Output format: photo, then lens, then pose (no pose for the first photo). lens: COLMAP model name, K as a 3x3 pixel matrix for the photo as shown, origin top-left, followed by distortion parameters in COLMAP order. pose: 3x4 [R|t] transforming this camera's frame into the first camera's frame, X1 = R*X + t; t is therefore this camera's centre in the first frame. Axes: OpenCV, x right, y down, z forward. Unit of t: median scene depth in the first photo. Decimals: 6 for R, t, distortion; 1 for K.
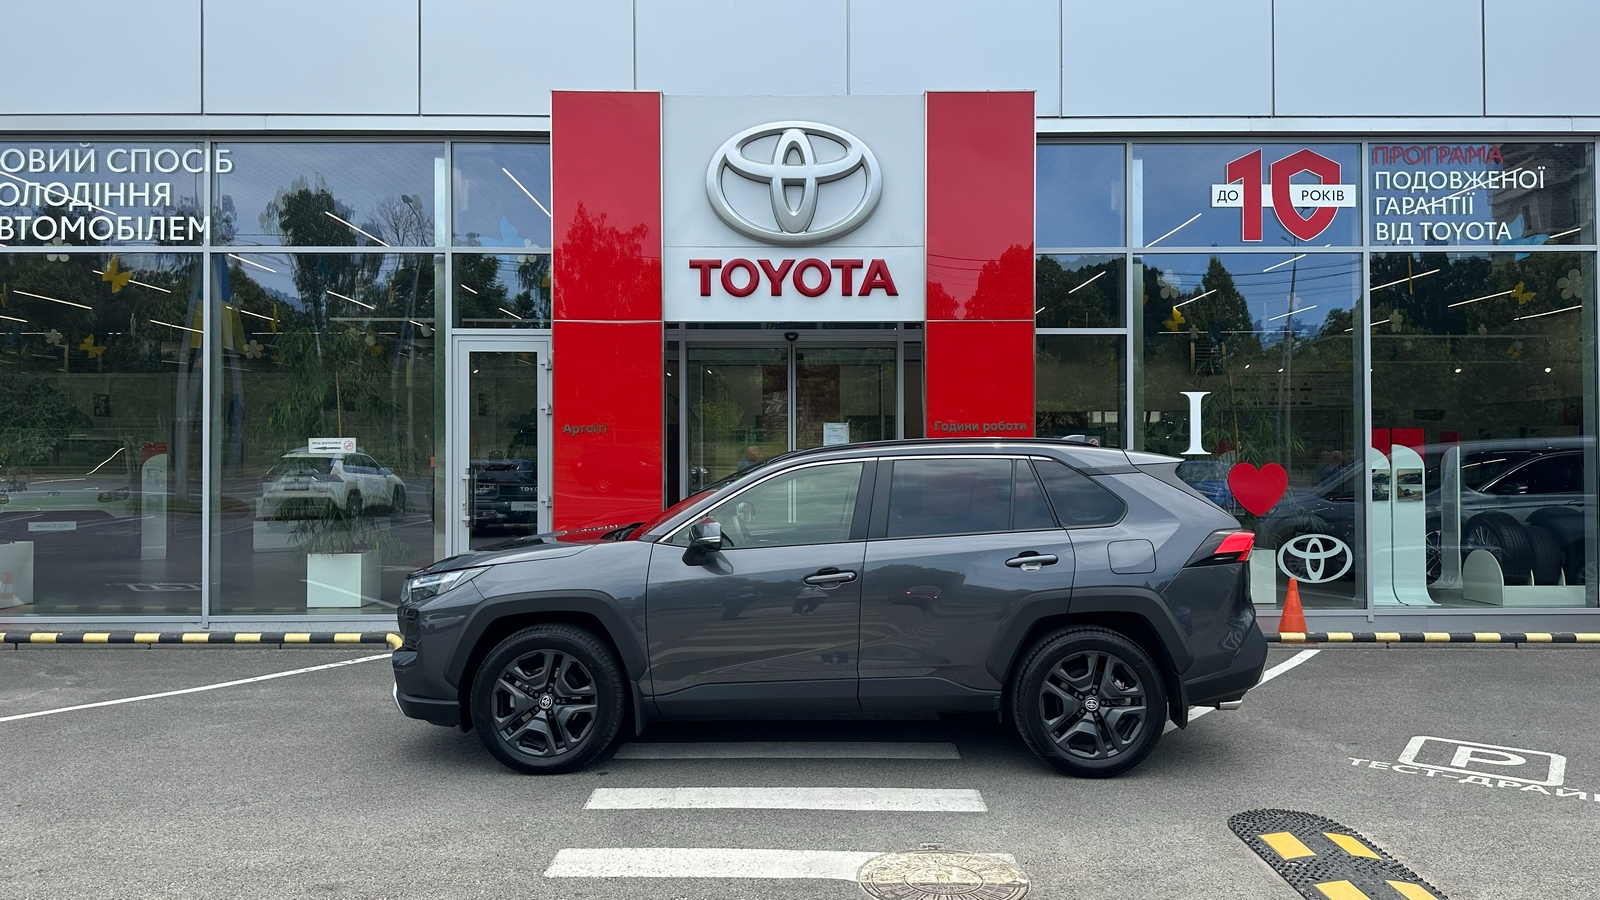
lens RADIAL K [[1151.0, 0, 803.3], [0, 1151.0, 447.6], [0, 0, 1]] dist [0.022977, -0.031773]
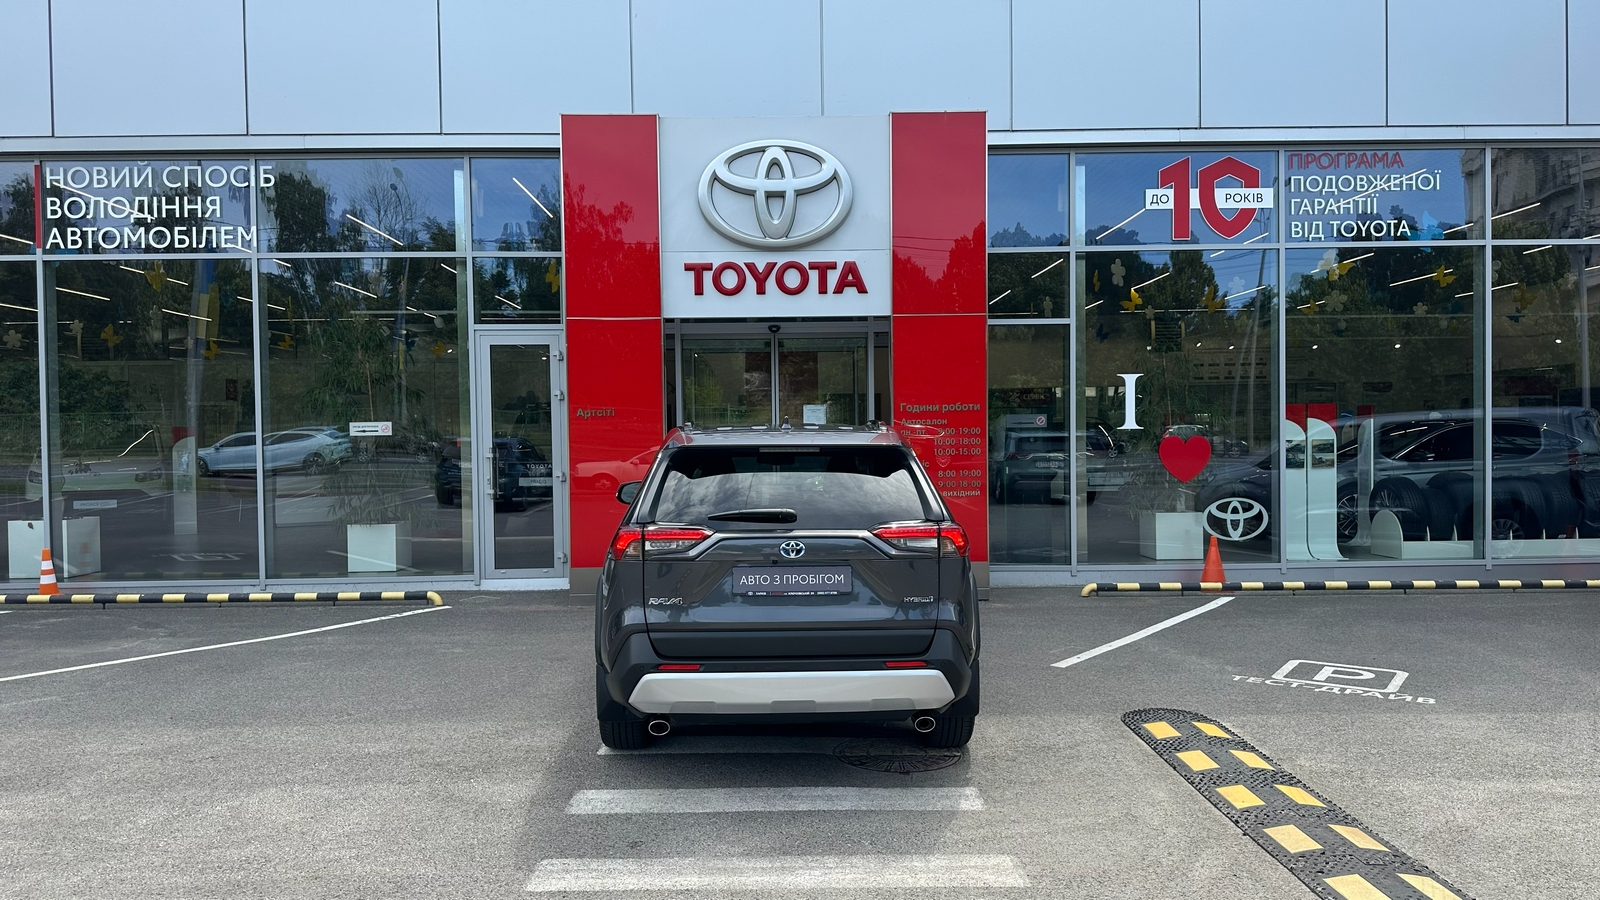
lens RADIAL K [[1157.7, 0, 786.3], [0, 1157.7, 468.7], [0, 0, 1]] dist [0.036522, -0.058962]
pose [[0.999942, -0.010290, 0.003103, -0.003441], [0.010160, 0.999166, 0.039554, -0.003618], [-0.003507, -0.039520, 0.999213, -0.145946]]
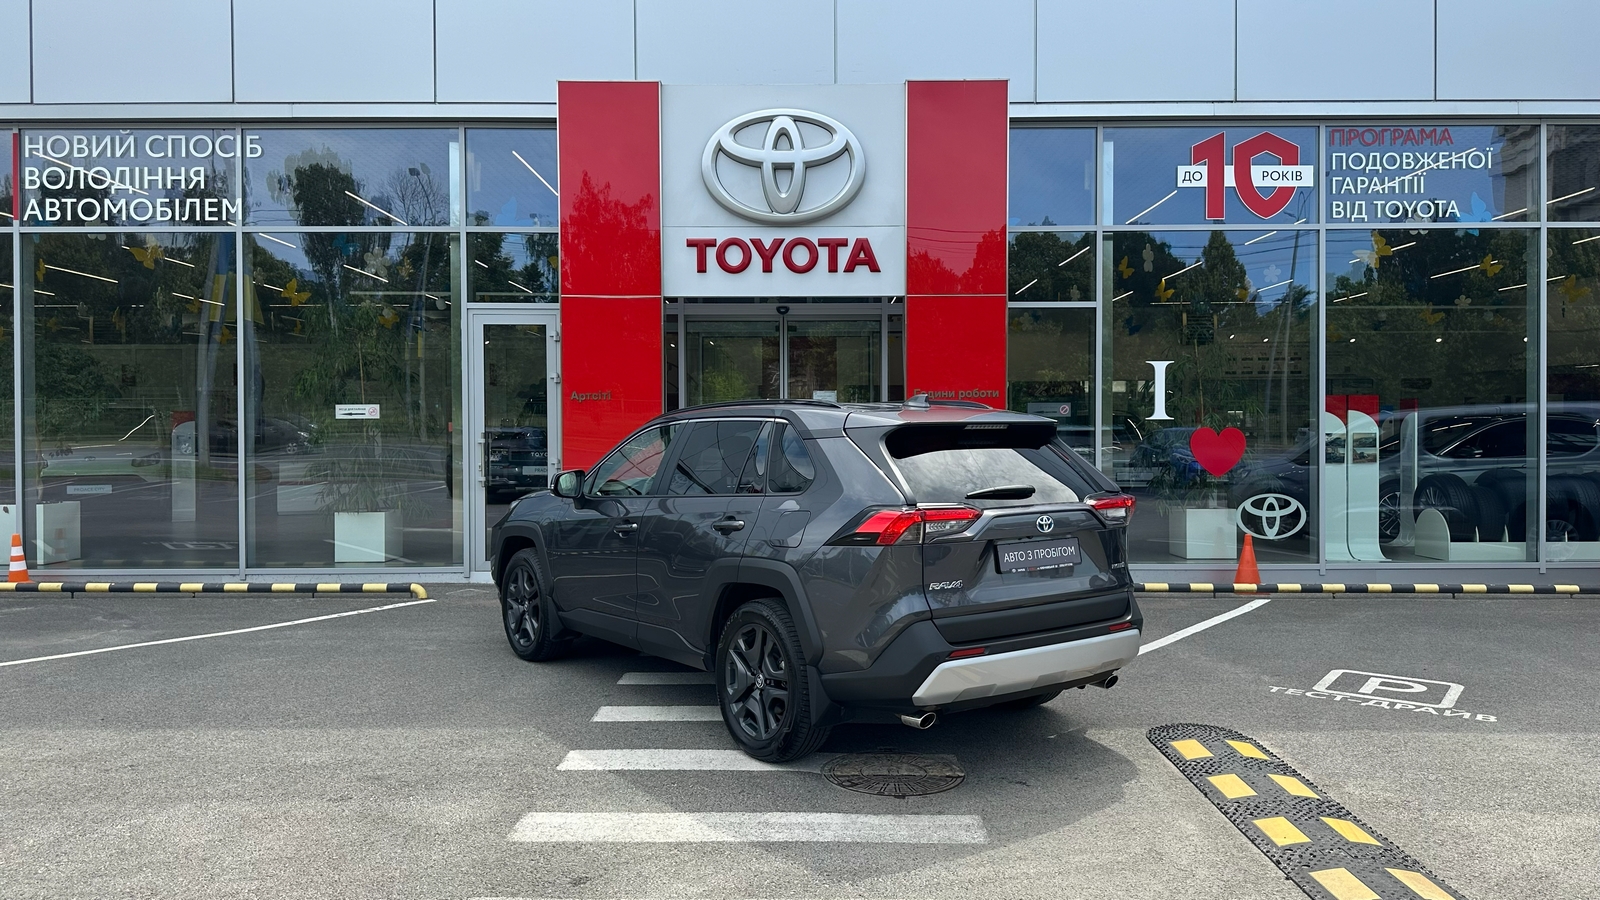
lens RADIAL K [[1155.2, 0, 800.0], [0, 1155.2, 450.0], [0, 0, 1]] dist [0.030832, -0.046316]
pose [[0.999941, -0.000288, -0.010885, 0.017588], [0.000583, 0.999631, 0.027139, 0.004972], [0.010873, -0.027144, 0.999572, -0.080815]]
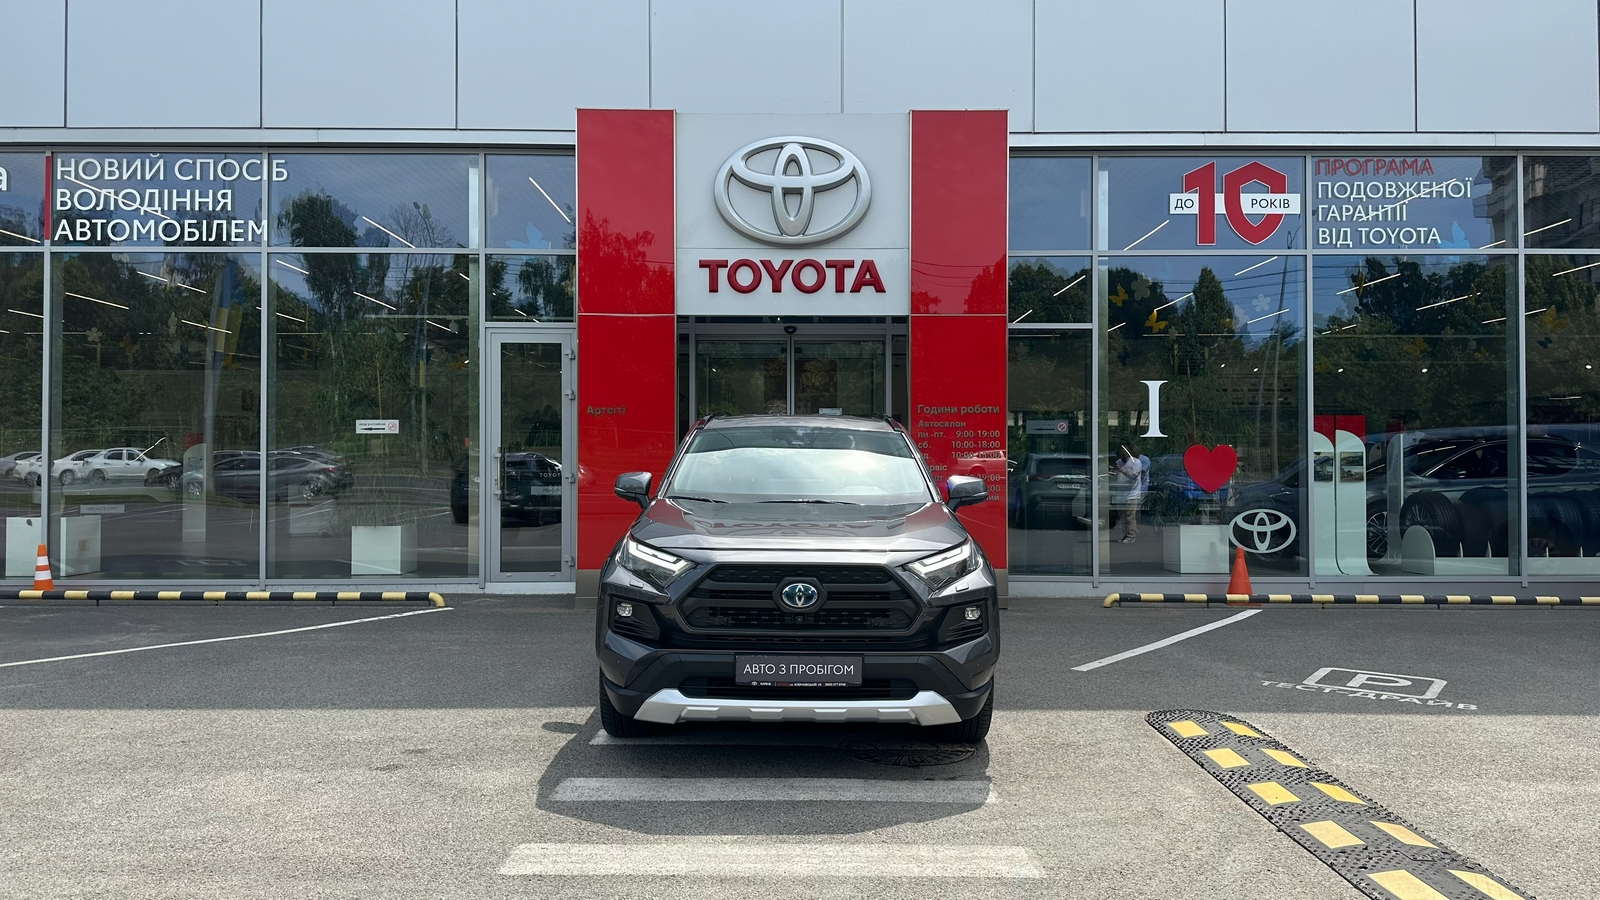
lens RADIAL K [[1154.6, 0, 800.8], [0, 1154.6, 457.5], [0, 0, 1]] dist [0.033465, -0.048951]
pose [[0.999989, 0.002993, -0.003693, 0.004257], [-0.002992, 0.999995, 0.000484, 0.026572], [0.003695, -0.000473, 0.999993, -0.116078]]
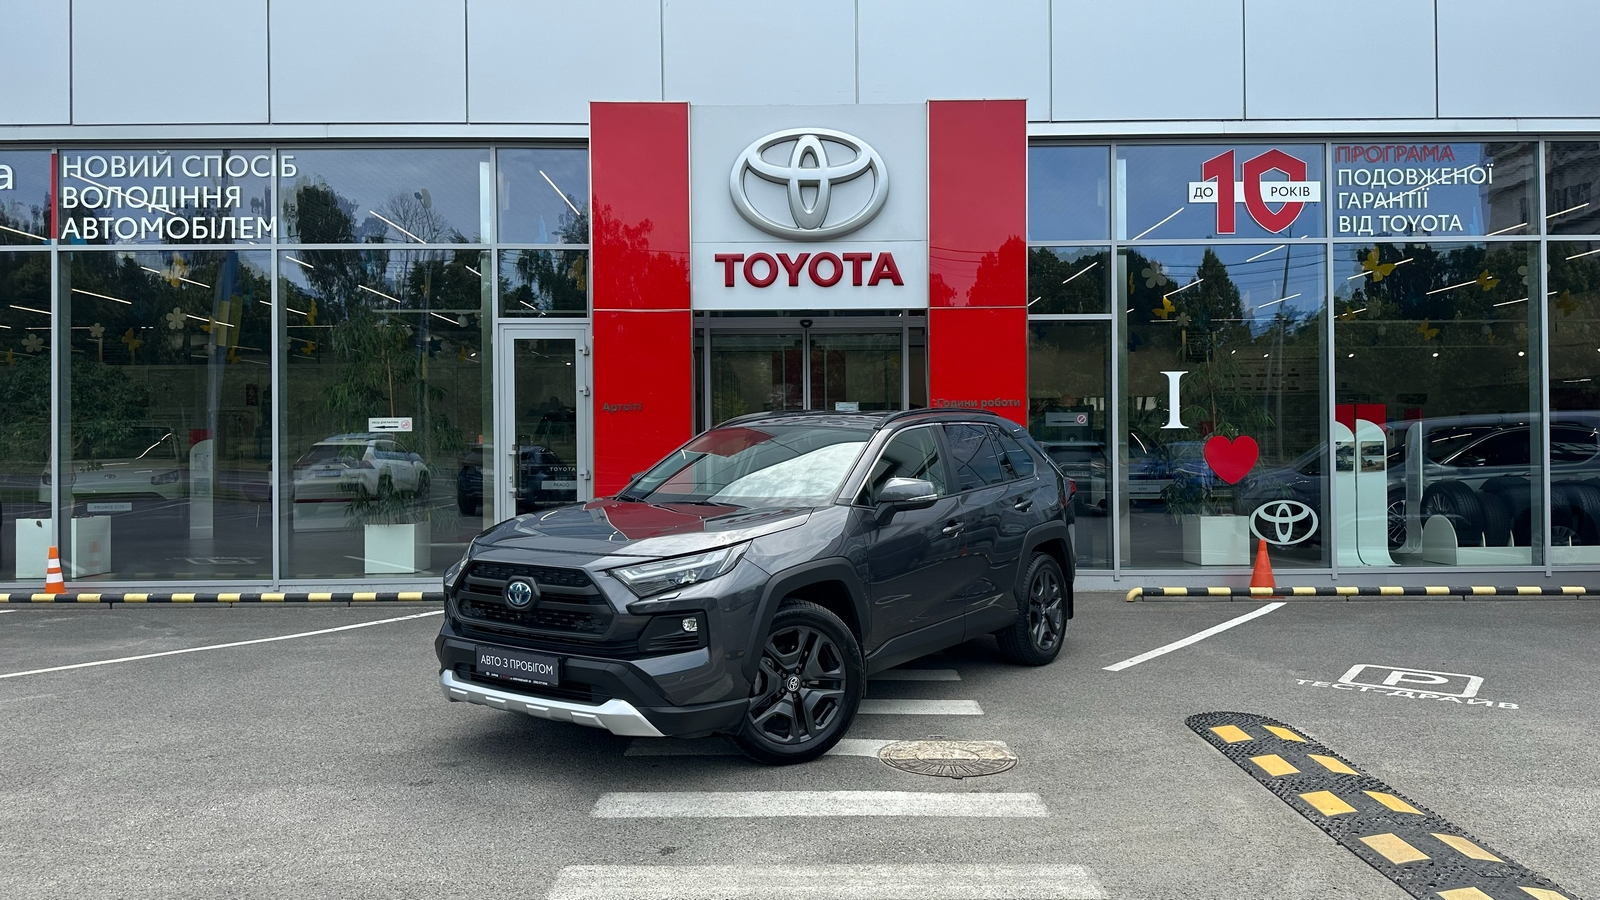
lens RADIAL K [[1155.2, 0, 800.0], [0, 1155.2, 450.0], [0, 0, 1]] dist [0.030832, -0.046316]
pose [[0.999981, -0.005530, -0.002601, -0.014339], [0.005549, 0.999958, 0.007243, 0.016780], [0.002561, -0.007257, 0.999970, -0.105858]]
